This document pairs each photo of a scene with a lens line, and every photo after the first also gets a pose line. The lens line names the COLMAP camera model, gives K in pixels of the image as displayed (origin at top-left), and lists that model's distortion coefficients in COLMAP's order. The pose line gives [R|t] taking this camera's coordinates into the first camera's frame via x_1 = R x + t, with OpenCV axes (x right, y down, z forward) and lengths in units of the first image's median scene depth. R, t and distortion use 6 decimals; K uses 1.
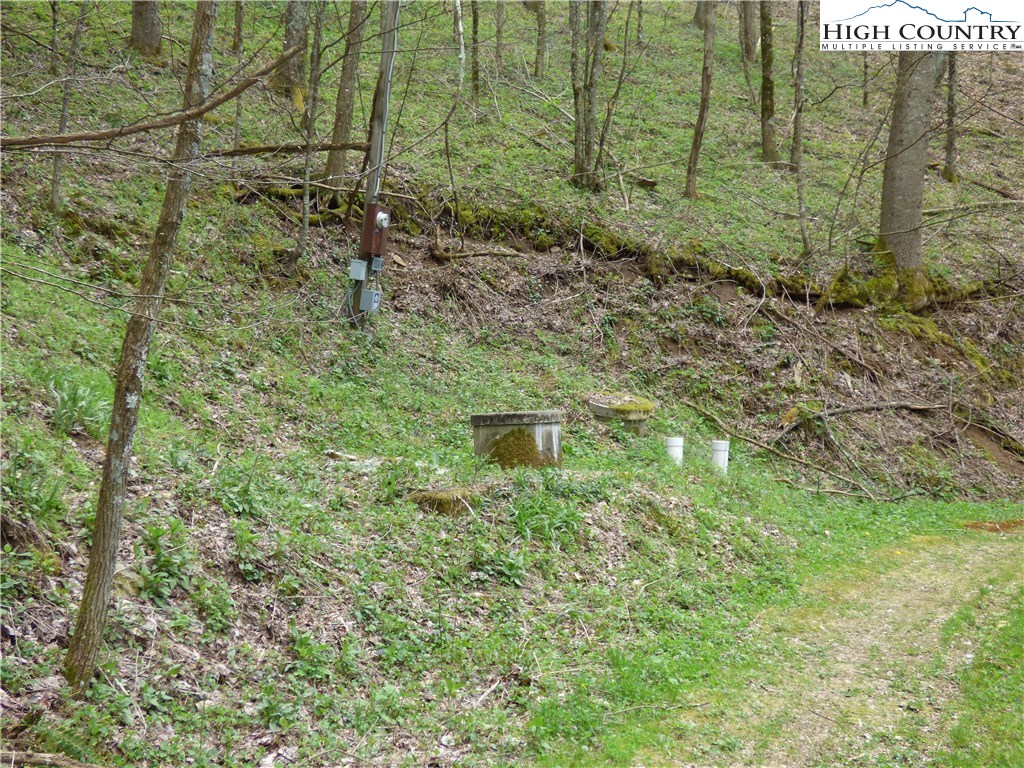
lens RADIAL K [[1224.7, 0, 511.7], [0, 1224.7, 383.4], [0, 0, 1]] dist [0.004742, 0.000000]
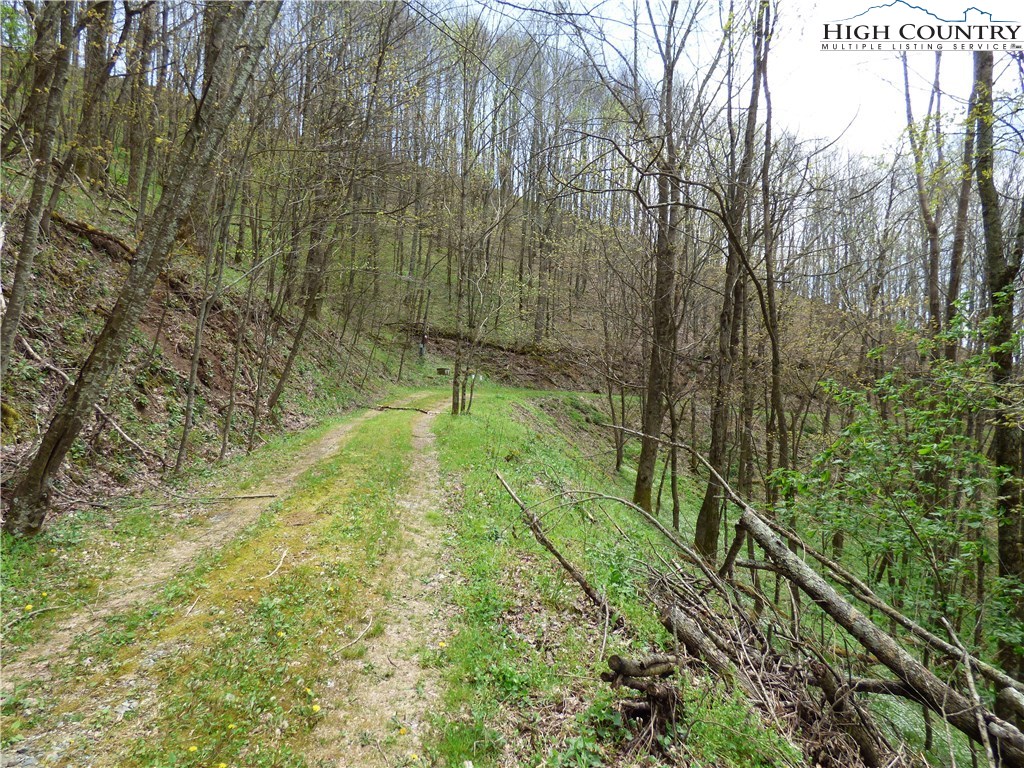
lens RADIAL K [[596.6, 0, 512.6], [0, 596.6, 382.7], [0, 0, 1]] dist [0.000098, 0.000000]
pose [[0.999631, 0.018608, 0.019802, 0.205626], [-0.018559, 0.999824, -0.002665, 0.063616], [-0.019848, 0.002296, 0.999800, -1.474238]]
